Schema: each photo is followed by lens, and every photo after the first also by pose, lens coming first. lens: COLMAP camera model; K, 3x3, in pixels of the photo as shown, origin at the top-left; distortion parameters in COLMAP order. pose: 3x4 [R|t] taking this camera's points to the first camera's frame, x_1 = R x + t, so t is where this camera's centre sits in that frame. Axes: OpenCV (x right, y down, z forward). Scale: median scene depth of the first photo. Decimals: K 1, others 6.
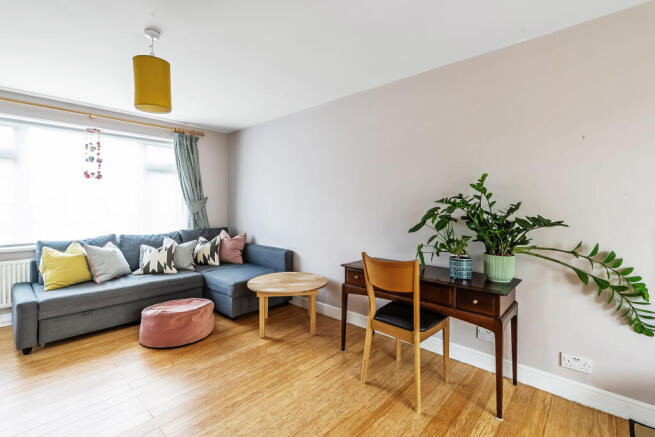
lens RADIAL K [[301.2, 0, 330.2], [0, 301.2, 210.3], [0, 0, 1]] dist [-0.002118, -0.000402]
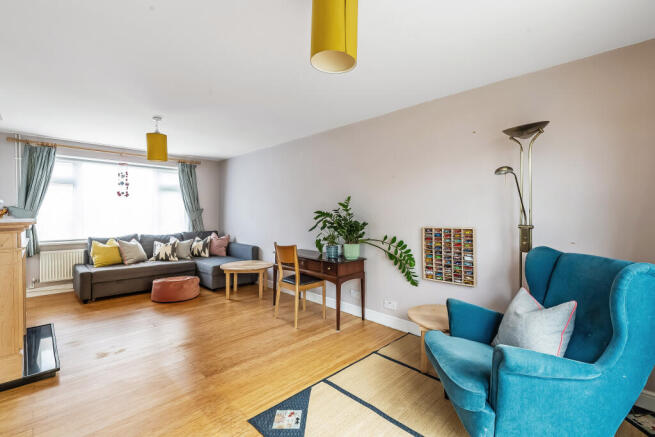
lens RADIAL K [[291.1, 0, 327.5], [0, 291.1, 218.5], [0, 0, 1]] dist [-0.001767, -0.000059]
pose [[0.998910, 0.002522, -0.046613, 0.433215], [-0.002614, 0.999995, -0.001896, 0.005715], [0.046608, 0.002015, 0.998911, -0.583944]]
